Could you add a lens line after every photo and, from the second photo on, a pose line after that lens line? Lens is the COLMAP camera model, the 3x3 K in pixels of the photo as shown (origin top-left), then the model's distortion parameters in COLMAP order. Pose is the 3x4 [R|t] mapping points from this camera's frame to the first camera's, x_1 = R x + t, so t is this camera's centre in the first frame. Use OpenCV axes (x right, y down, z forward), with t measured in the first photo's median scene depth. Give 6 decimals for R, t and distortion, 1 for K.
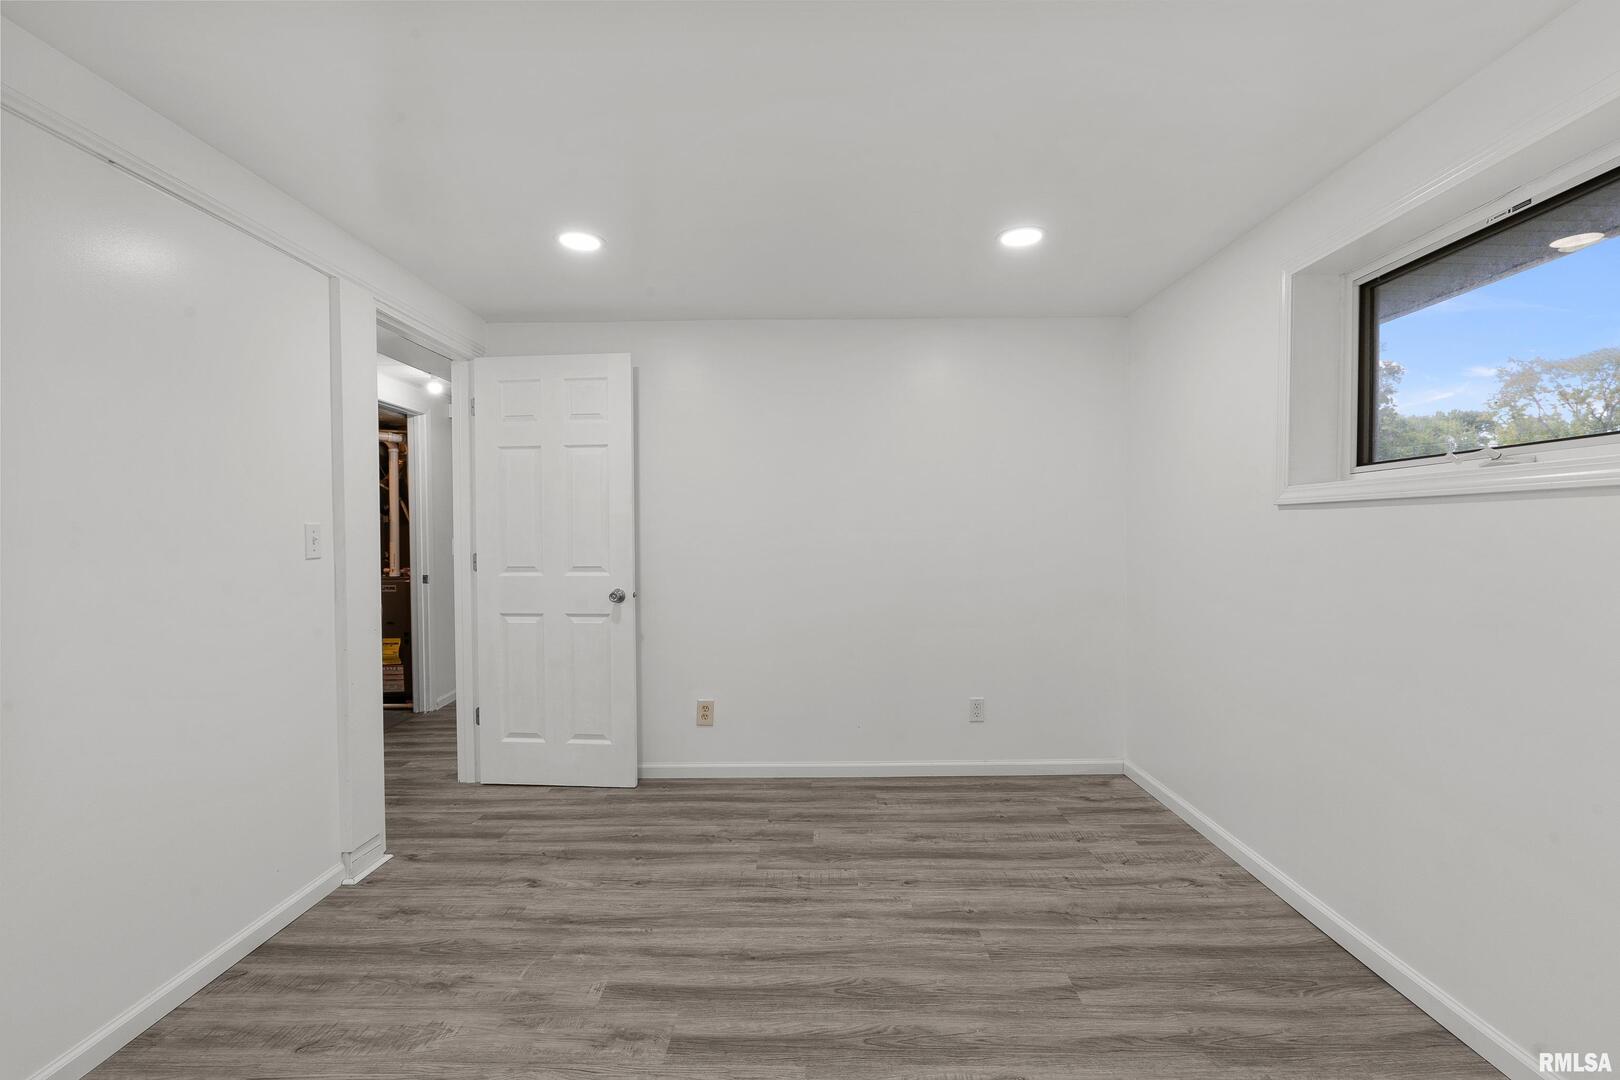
lens RADIAL K [[718.2, 0, 815.6], [0, 718.2, 539.0], [0, 0, 1]] dist [-0.001554, 0.000986]
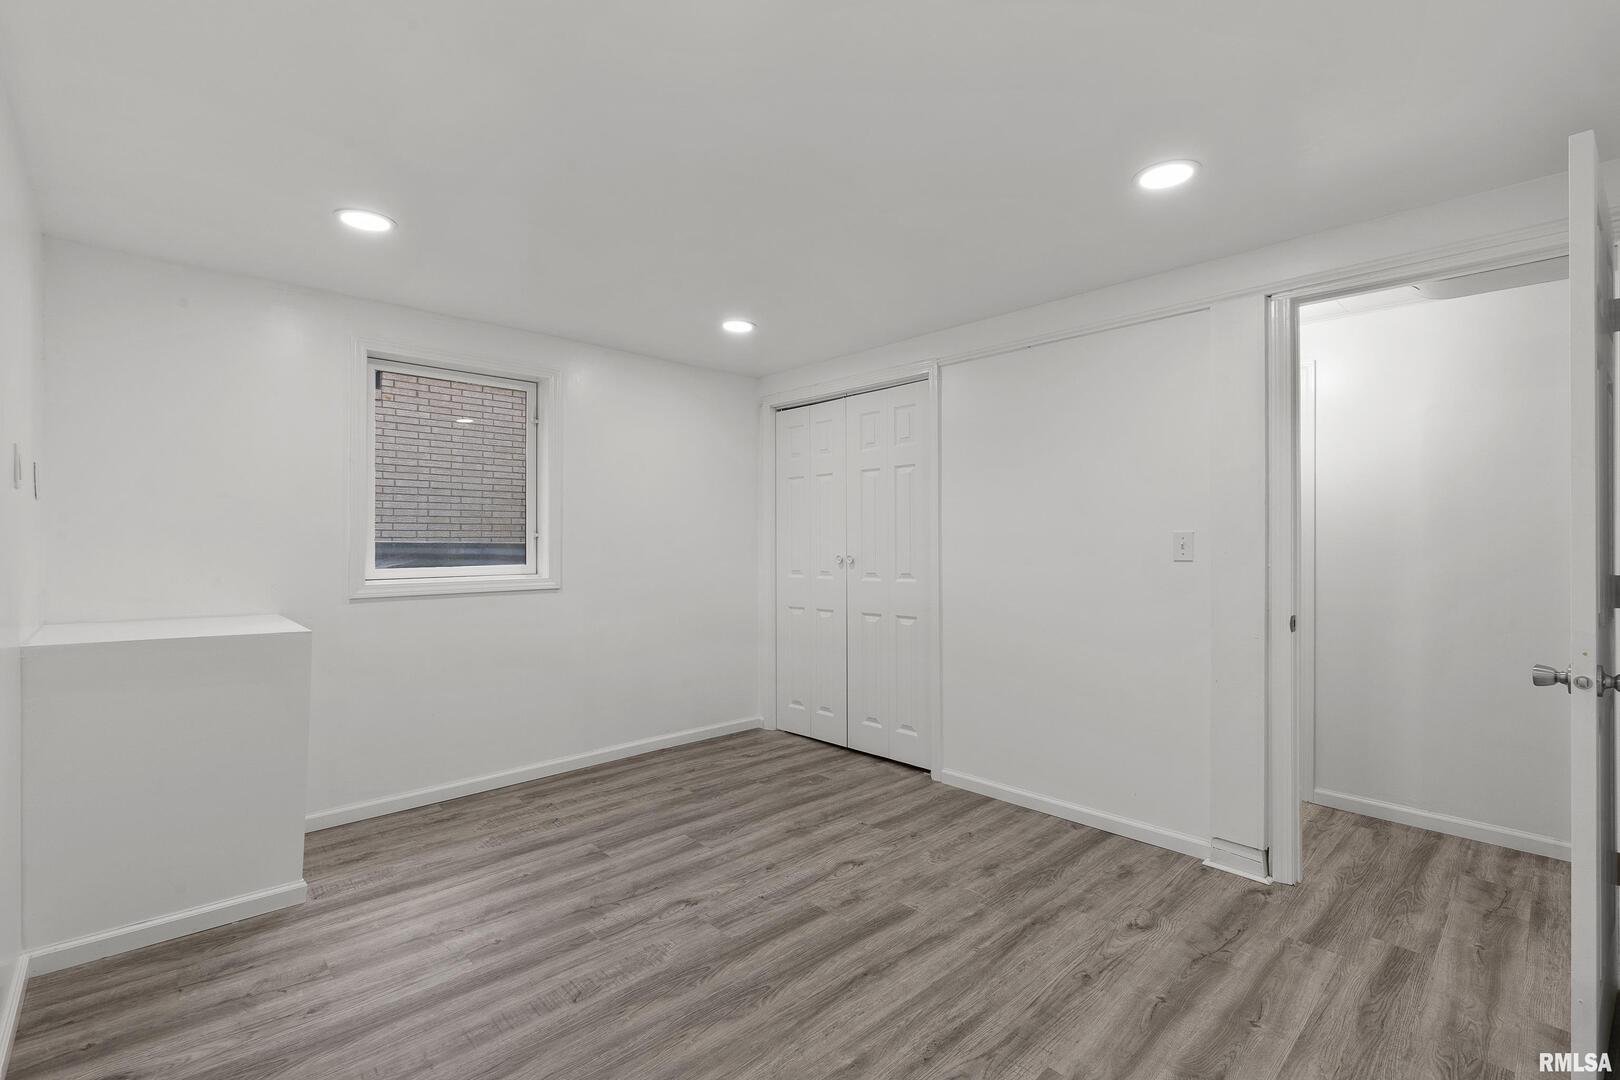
lens RADIAL K [[718.2, 0, 817.0], [0, 718.2, 539.2], [0, 0, 1]] dist [-0.001554, 0.000986]
pose [[-0.714919, 0.004244, -0.699194, 0.606530], [-0.003238, 0.999951, 0.009380, -0.022325], [0.699200, 0.008970, -0.714870, 1.546853]]
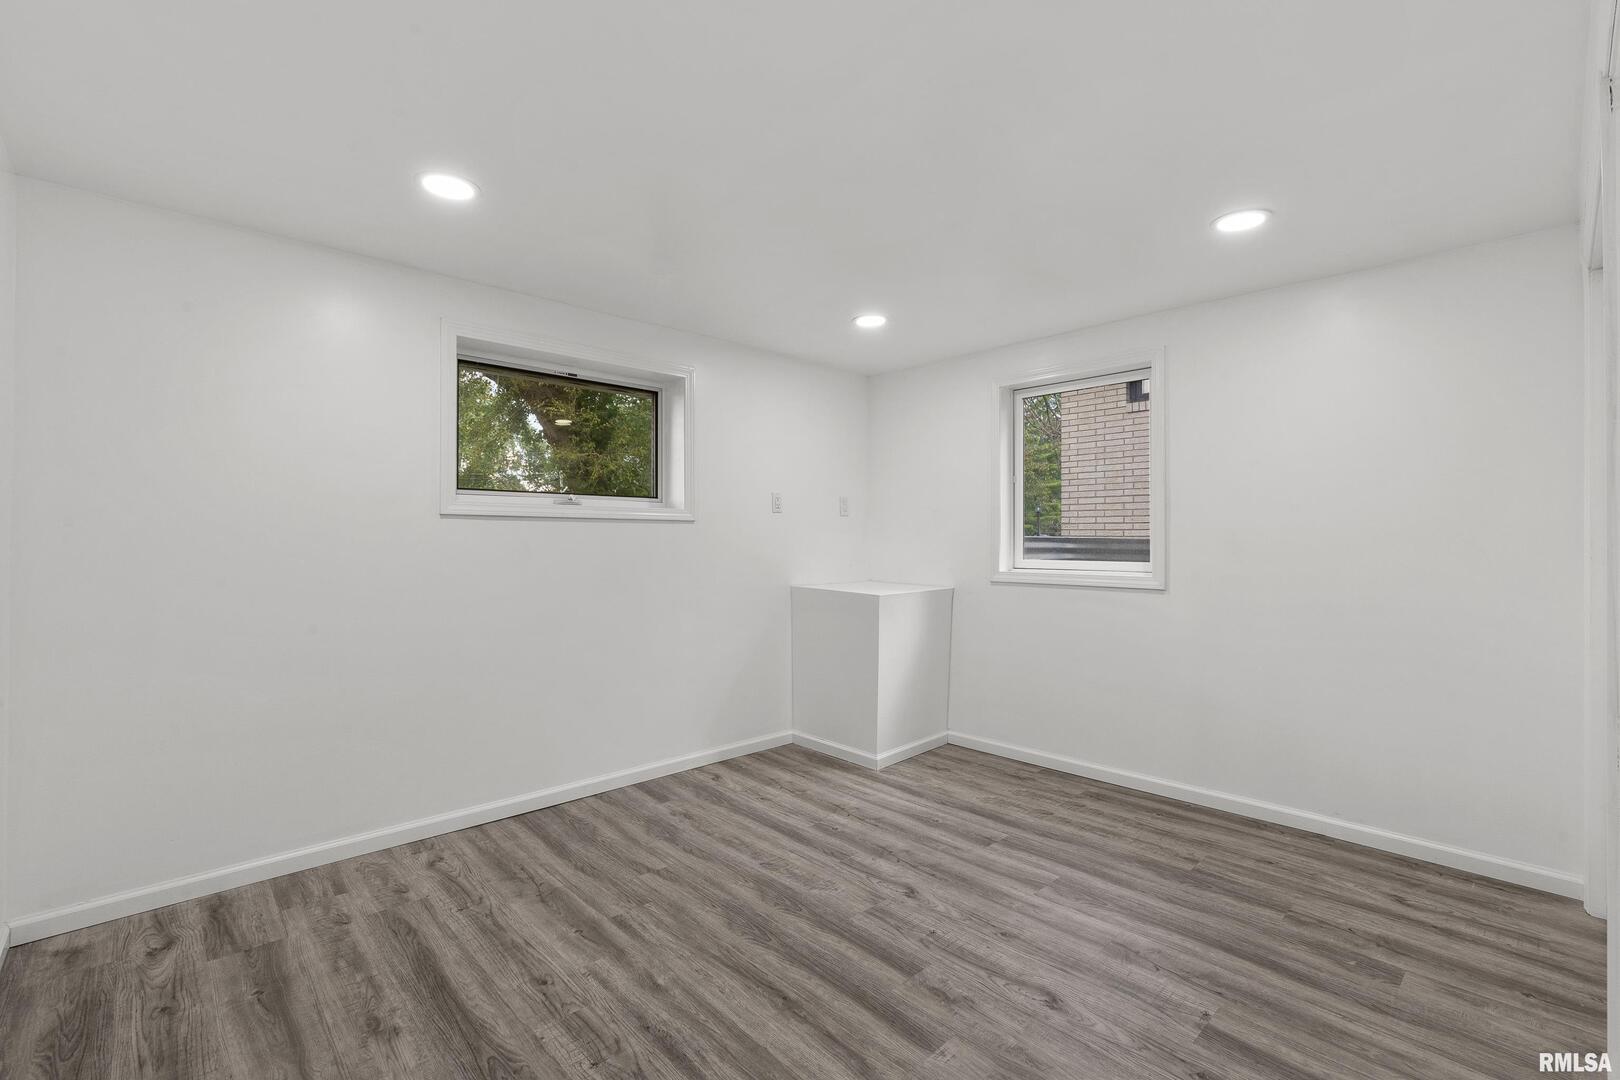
lens RADIAL K [[718.2, 0, 805.5], [0, 718.2, 541.2], [0, 0, 1]] dist [-0.001554, 0.000986]
pose [[-0.690889, 0.003002, 0.722954, -0.720166], [0.008860, 0.999951, 0.004315, -0.003382], [-0.722906, 0.009386, -0.690882, 1.504748]]
